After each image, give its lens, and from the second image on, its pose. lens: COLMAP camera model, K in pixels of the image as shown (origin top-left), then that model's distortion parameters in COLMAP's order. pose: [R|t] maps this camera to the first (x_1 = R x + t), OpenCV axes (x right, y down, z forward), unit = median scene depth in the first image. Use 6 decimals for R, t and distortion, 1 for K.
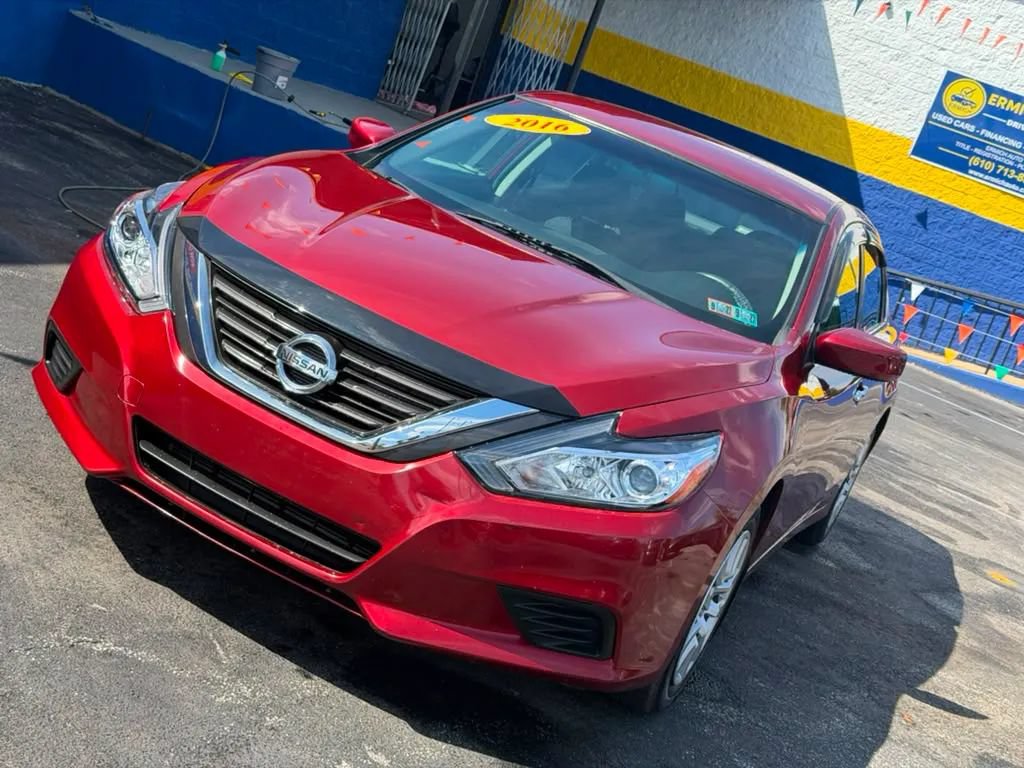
lens RADIAL K [[1483.4, 0, 506.3], [0, 1483.4, 391.3], [0, 0, 1]] dist [0.084029, 0.000000]
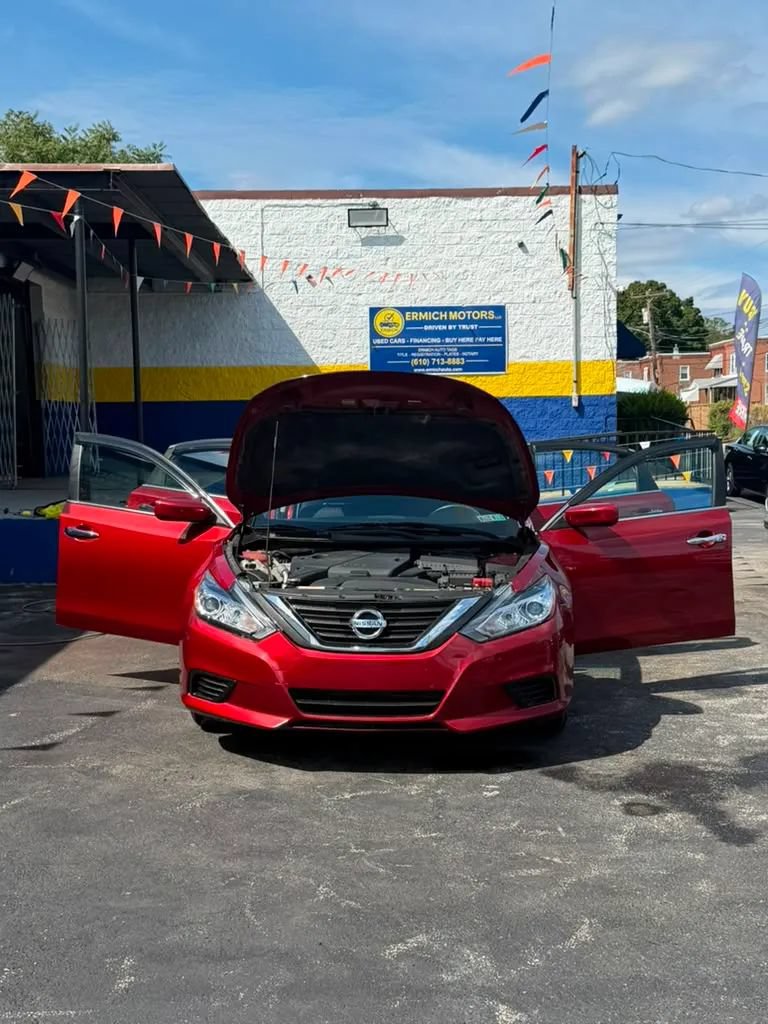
lens RADIAL K [[1317.9, 0, 392.9], [0, 1317.9, 543.3], [0, 0, 1]] dist [0.107970, 0.000000]
pose [[0.876551, -0.392690, 0.278303, -0.103436], [0.406466, 0.913623, 0.008918, -0.022198], [-0.257766, 0.105303, 0.960452, -0.128730]]
